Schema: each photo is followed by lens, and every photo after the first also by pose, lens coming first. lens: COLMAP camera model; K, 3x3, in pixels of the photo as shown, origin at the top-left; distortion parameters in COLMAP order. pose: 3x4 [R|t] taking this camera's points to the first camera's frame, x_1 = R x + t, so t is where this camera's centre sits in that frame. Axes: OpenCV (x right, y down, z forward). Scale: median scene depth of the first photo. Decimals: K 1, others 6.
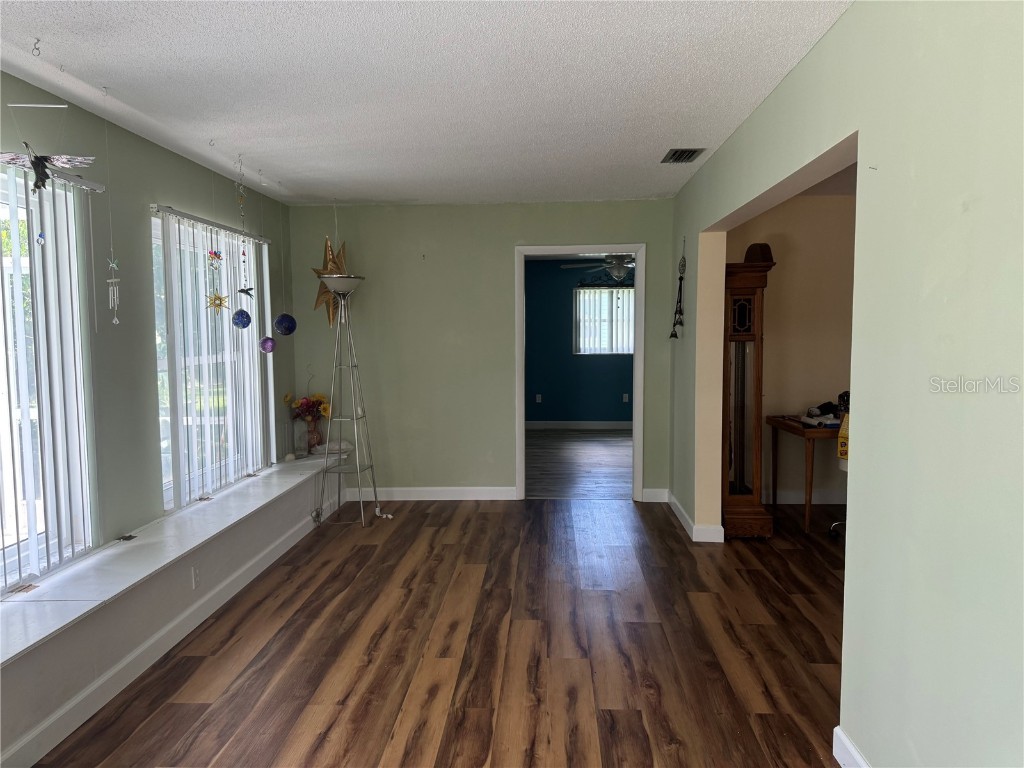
lens RADIAL K [[725.1, 0, 513.9], [0, 725.1, 392.0], [0, 0, 1]] dist [0.154634, -0.276550]
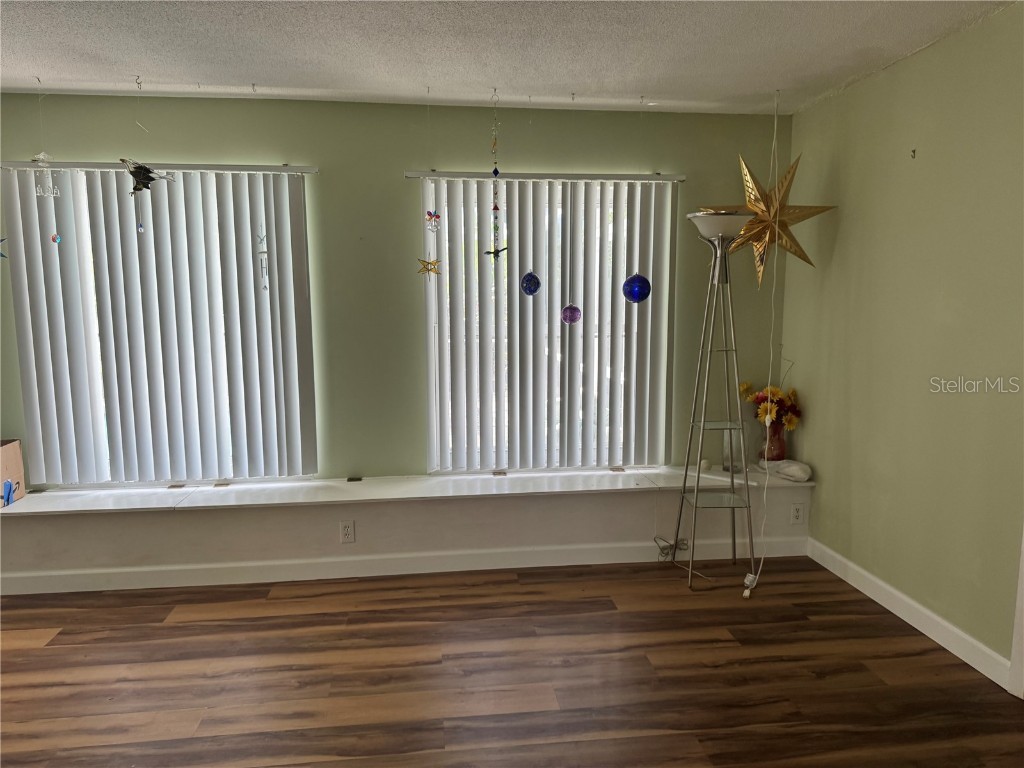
lens RADIAL K [[725.1, 0, 513.9], [0, 725.1, 392.0], [0, 0, 1]] dist [0.154634, -0.276550]
pose [[0.161083, 0.142186, -0.976645, 0.533100], [-0.079893, 0.988199, 0.130691, -0.091628], [0.983702, 0.056975, 0.170542, 0.925631]]
